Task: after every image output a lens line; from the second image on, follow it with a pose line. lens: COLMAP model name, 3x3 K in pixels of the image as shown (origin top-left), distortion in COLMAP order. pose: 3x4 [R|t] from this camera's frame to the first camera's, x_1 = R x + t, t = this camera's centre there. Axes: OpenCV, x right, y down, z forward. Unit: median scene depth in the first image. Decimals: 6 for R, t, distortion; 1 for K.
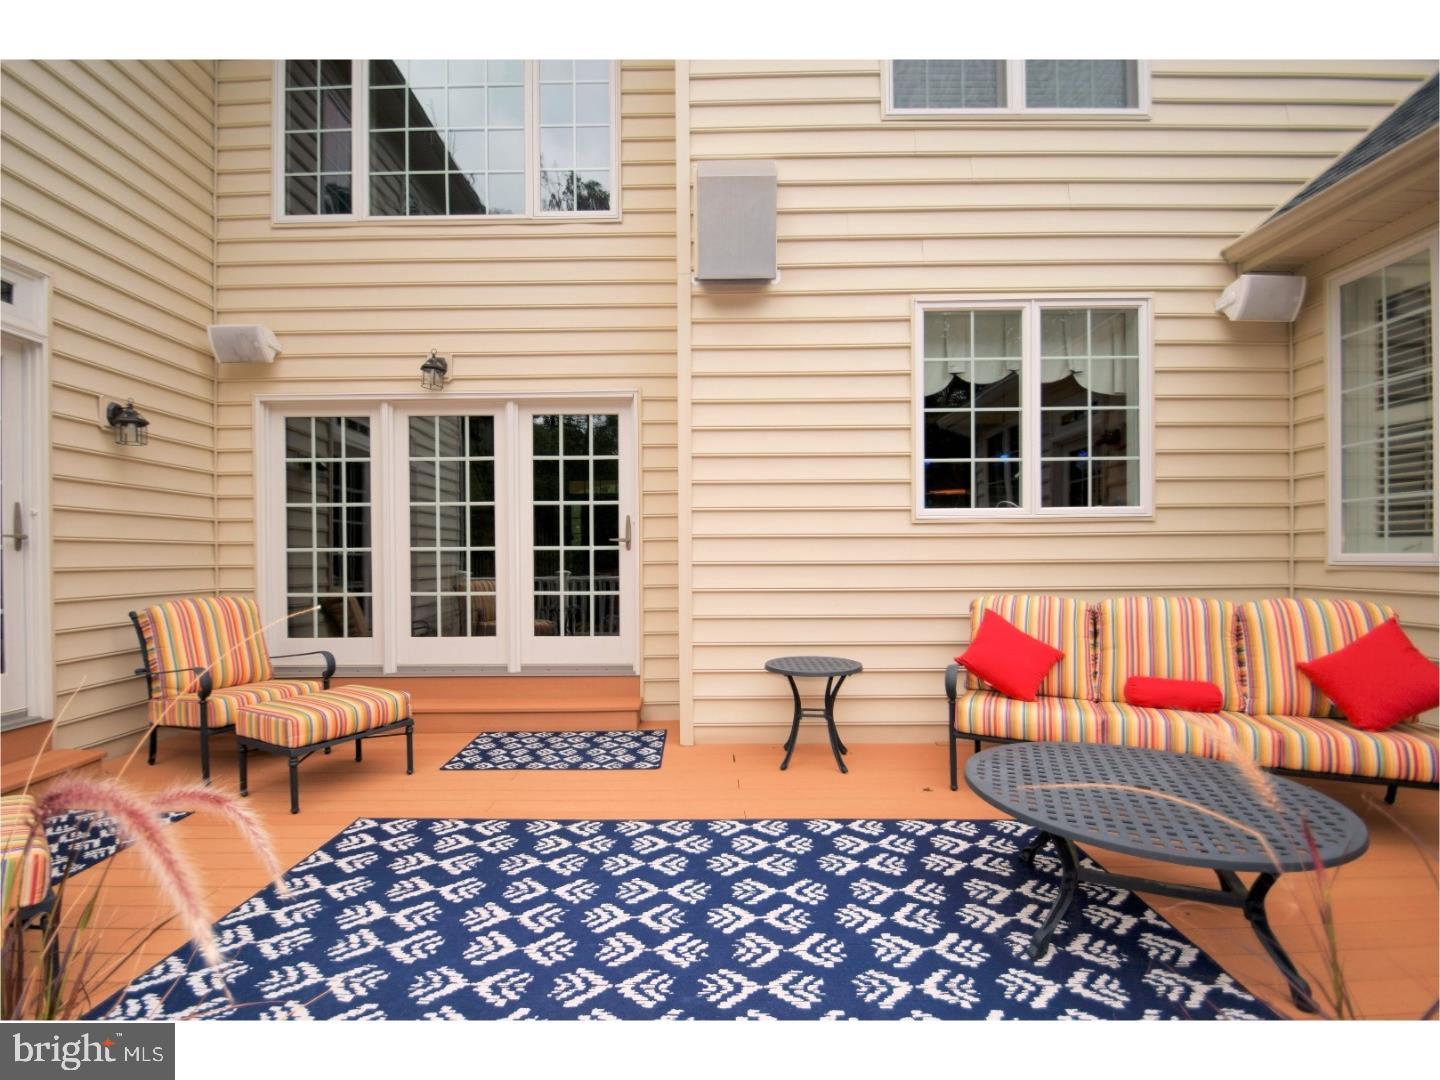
lens RADIAL K [[618.1, 0, 720.0], [0, 618.1, 540.0], [0, 0, 1]] dist [0.001067, 0.000092]
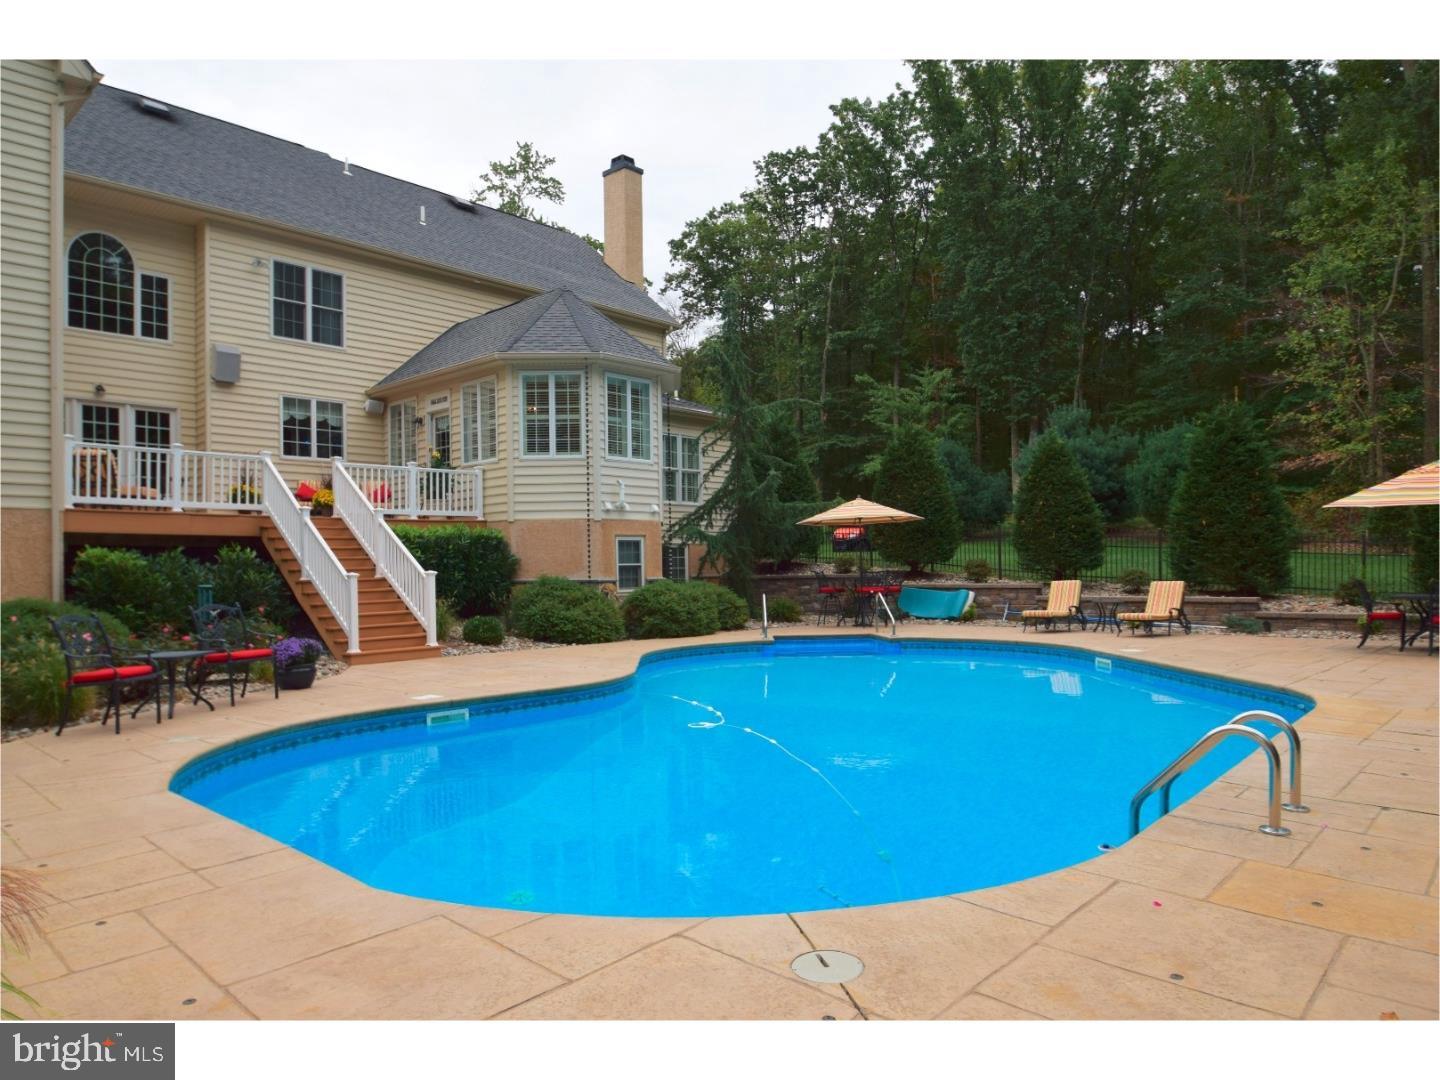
lens RADIAL K [[939.7, 0, 720.0], [0, 939.7, 540.0], [0, 0, 1]] dist [0.000280, -0.000091]
pose [[0.657733, 0.017708, 0.753043, -1.970151], [0.015124, 0.999212, -0.036706, 0.645213], [-0.753099, 0.035532, 0.656947, -4.188166]]
